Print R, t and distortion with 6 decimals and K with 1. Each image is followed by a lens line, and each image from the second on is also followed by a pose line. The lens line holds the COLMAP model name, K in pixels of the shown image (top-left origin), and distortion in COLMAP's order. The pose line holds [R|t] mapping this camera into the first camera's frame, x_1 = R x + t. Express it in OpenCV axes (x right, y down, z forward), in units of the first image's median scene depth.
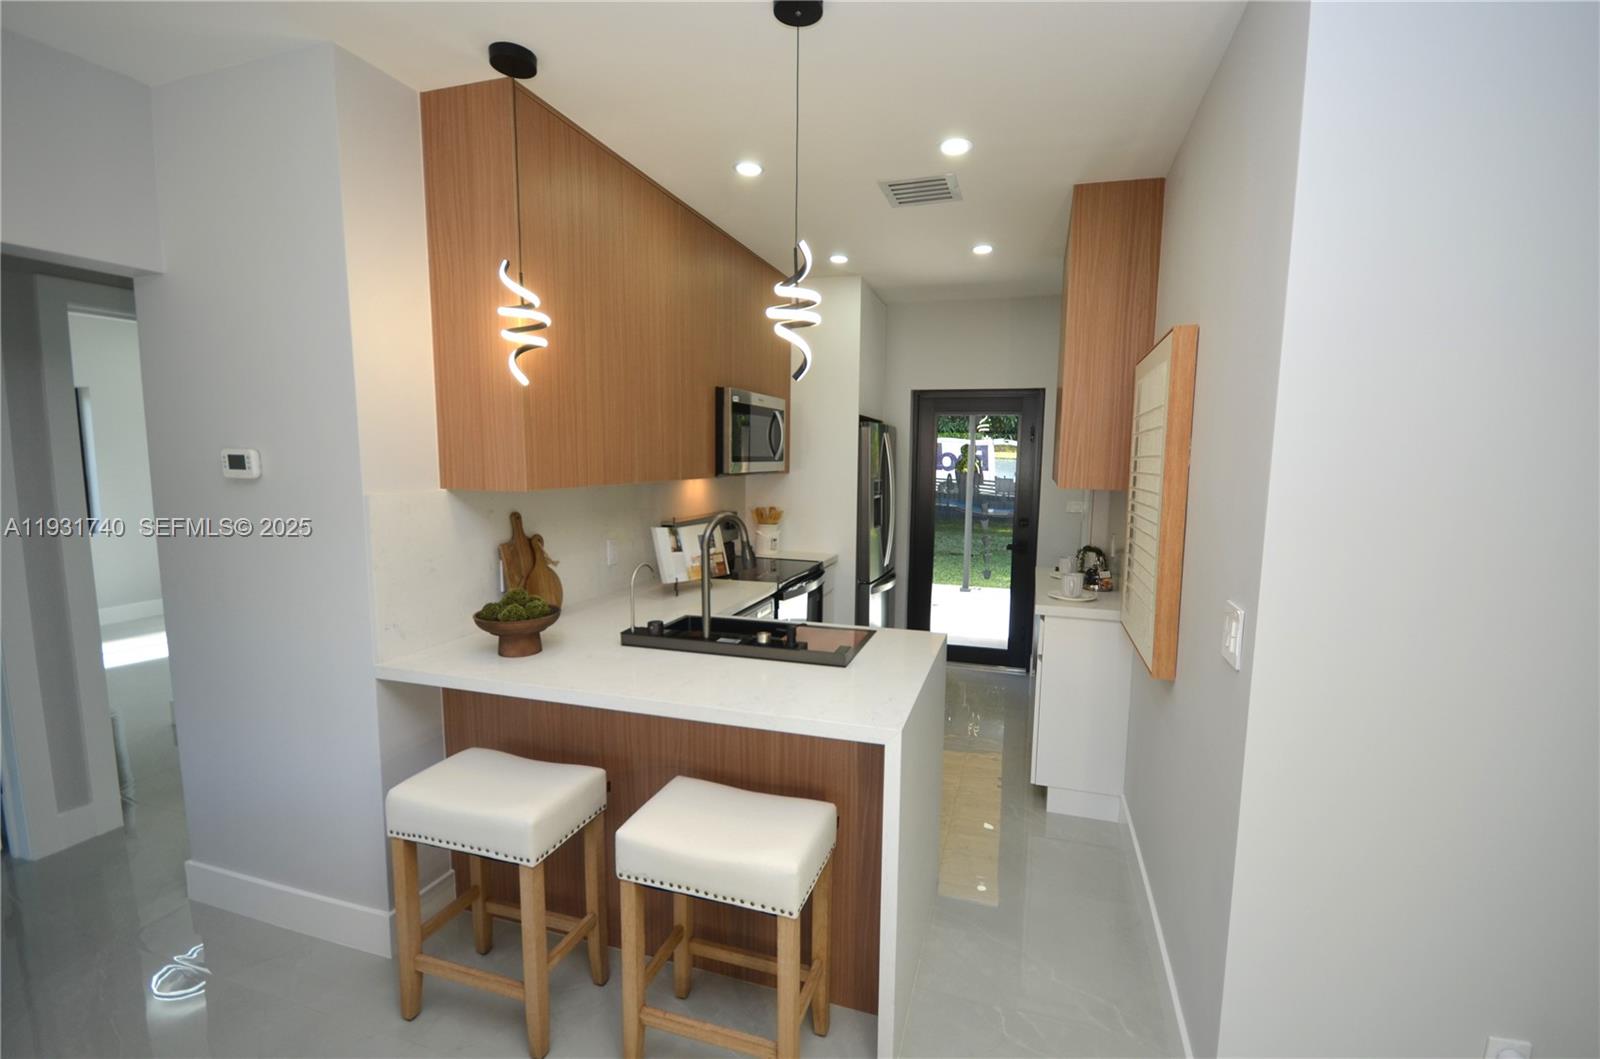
lens RADIAL K [[699.8, 0, 828.6], [0, 699.8, 530.3], [0, 0, 1]] dist [-0.000885, -0.000272]
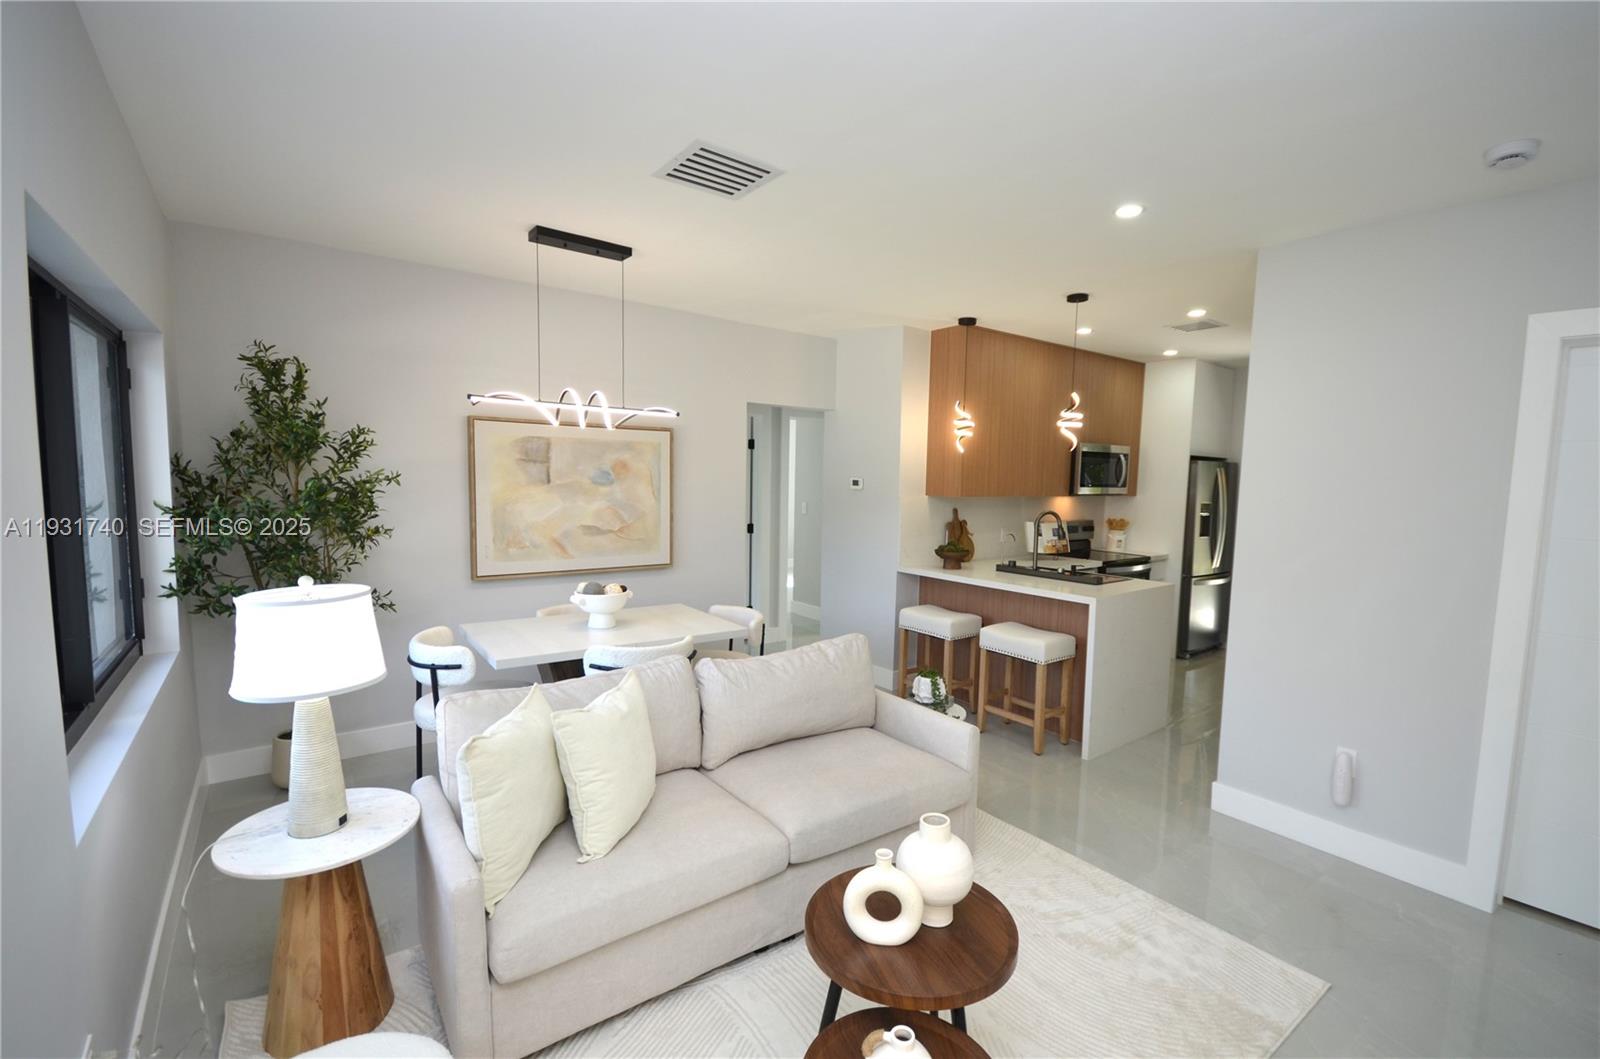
lens RADIAL K [[721.1, 0, 803.8], [0, 721.1, 540.9], [0, 0, 1]] dist [0.009060, -0.010376]
pose [[0.799407, 0.060218, -0.597765, 0.484649], [-0.075337, 0.997158, -0.000298, 0.104703], [0.596048, 0.045272, 0.801672, -0.993964]]
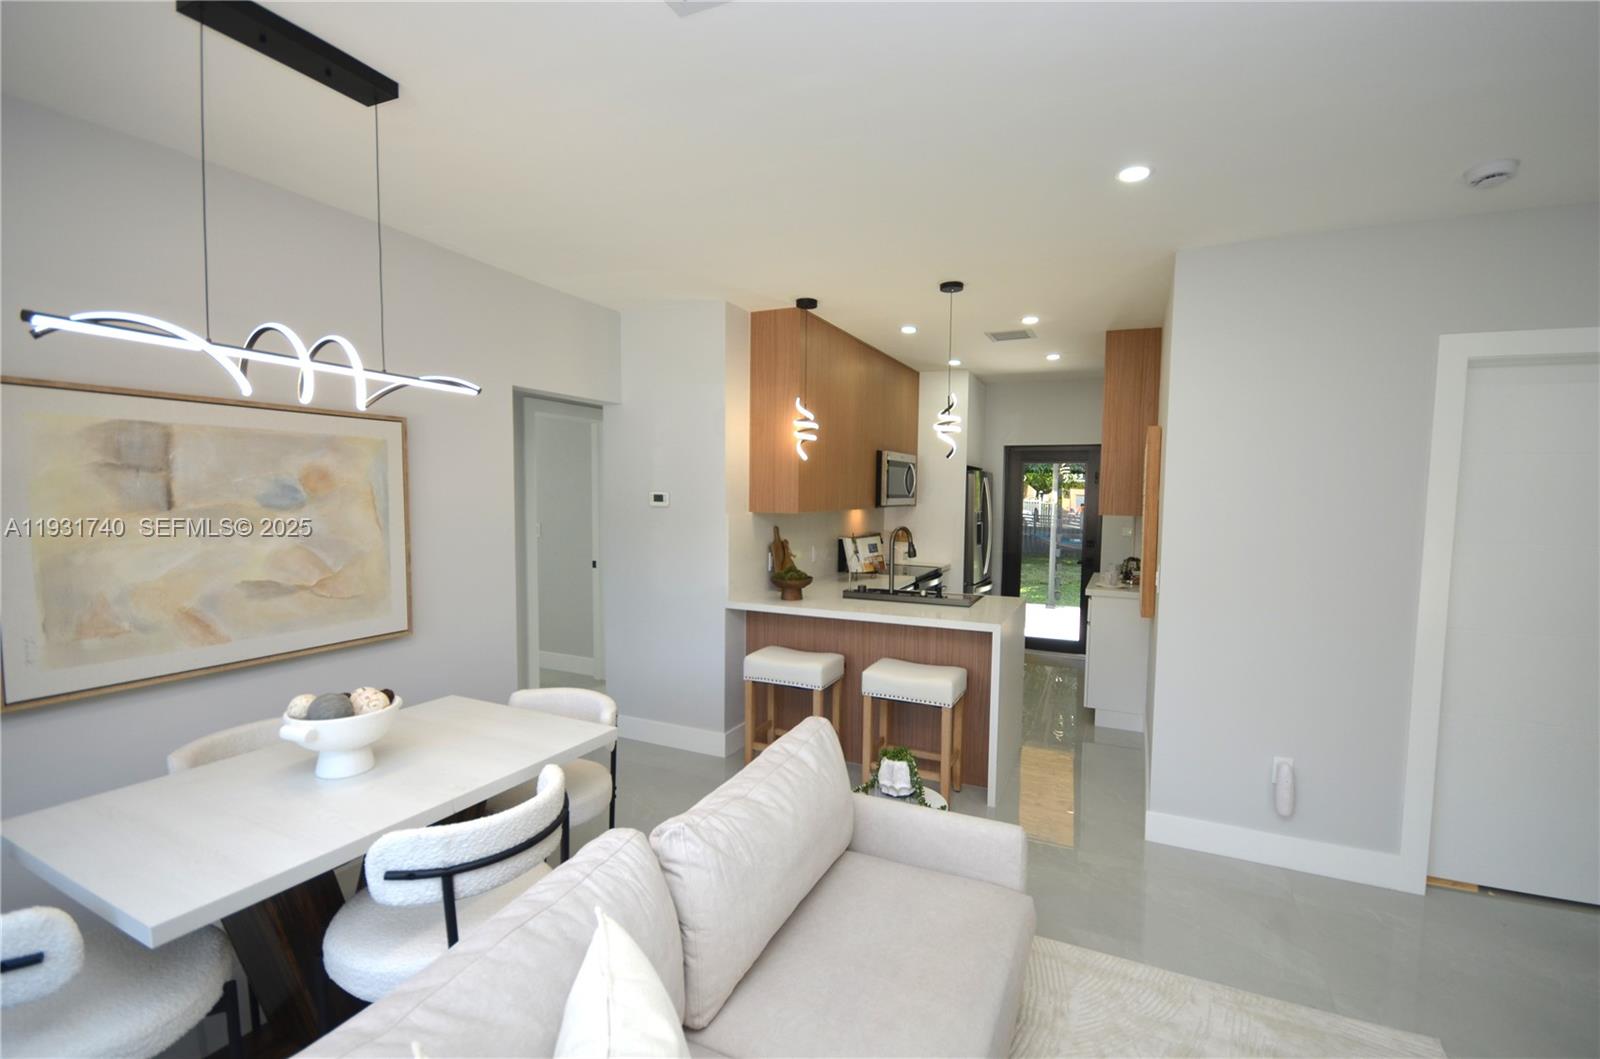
lens RADIAL K [[718.7, 0, 817.2], [0, 718.7, 532.8], [0, 0, 1]] dist [0.000114, -0.000285]
pose [[0.990961, 0.006932, -0.133970, -0.098515], [-0.013597, 0.998711, -0.048896, 0.077191], [0.133459, 0.050276, 0.989778, -0.781284]]
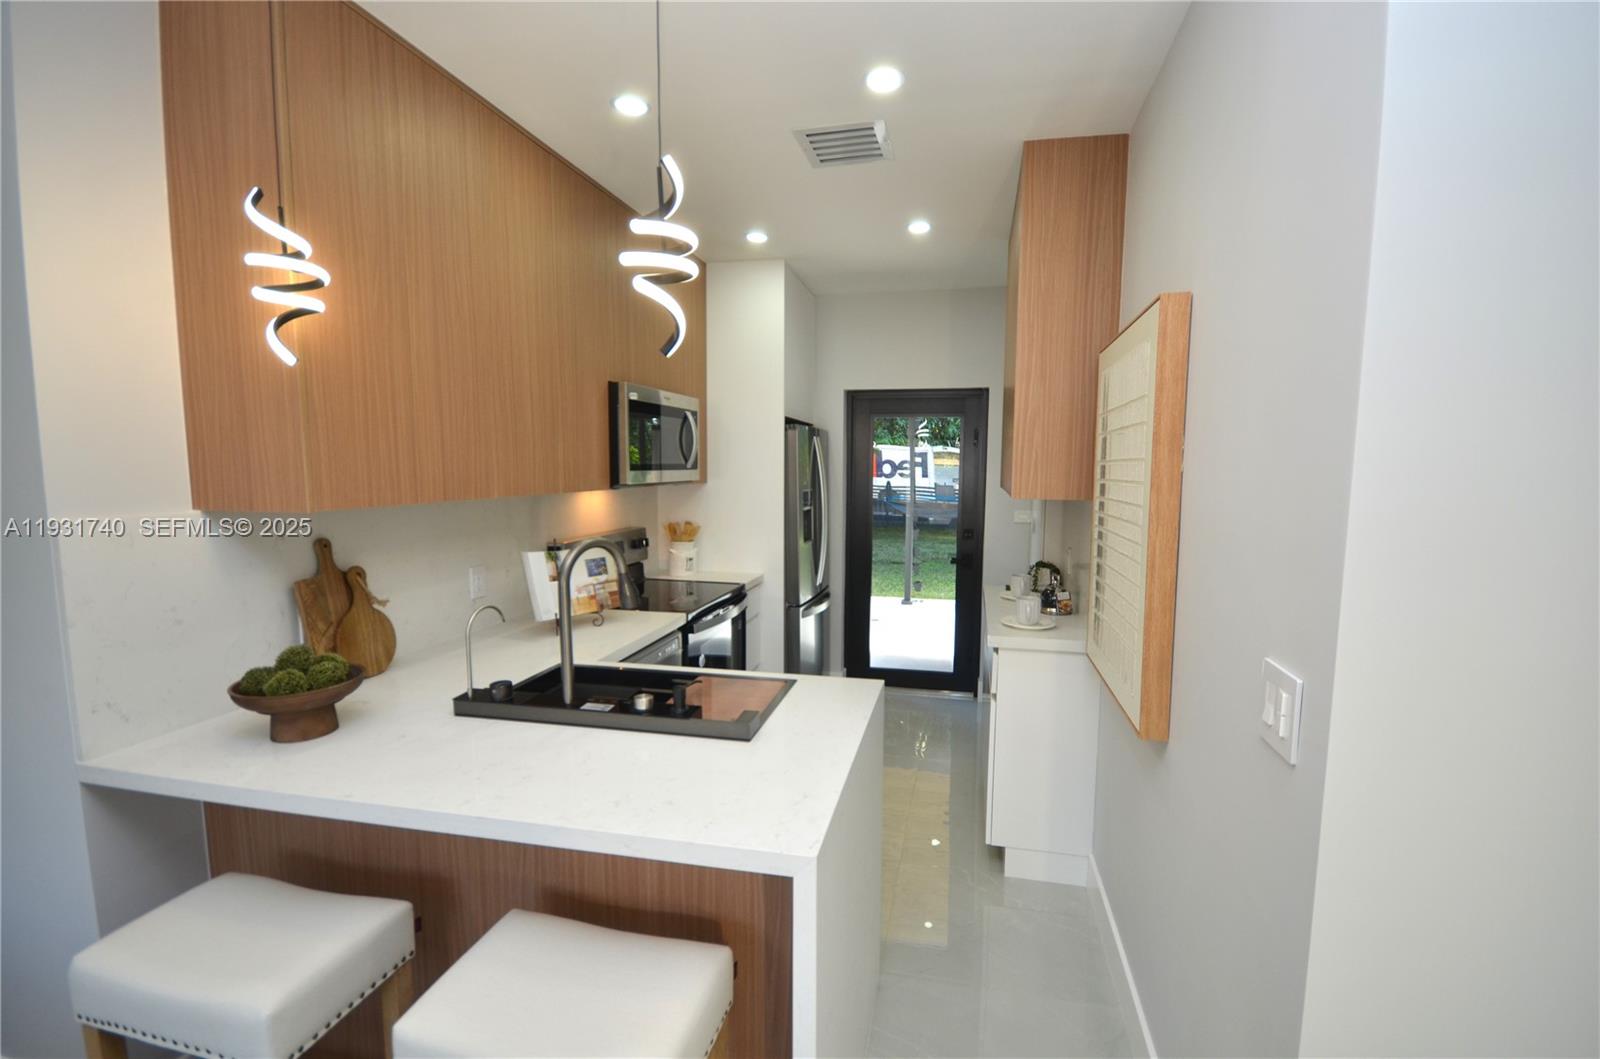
lens RADIAL K [[693.1, 0, 829.2], [0, 693.1, 527.2], [0, 0, 1]] dist [0.001070, -0.000054]
pose [[0.996530, -0.014318, 0.081988, 0.041252], [0.015529, 0.999779, -0.014141, -0.018504], [-0.081768, 0.015365, 0.996533, 0.197597]]
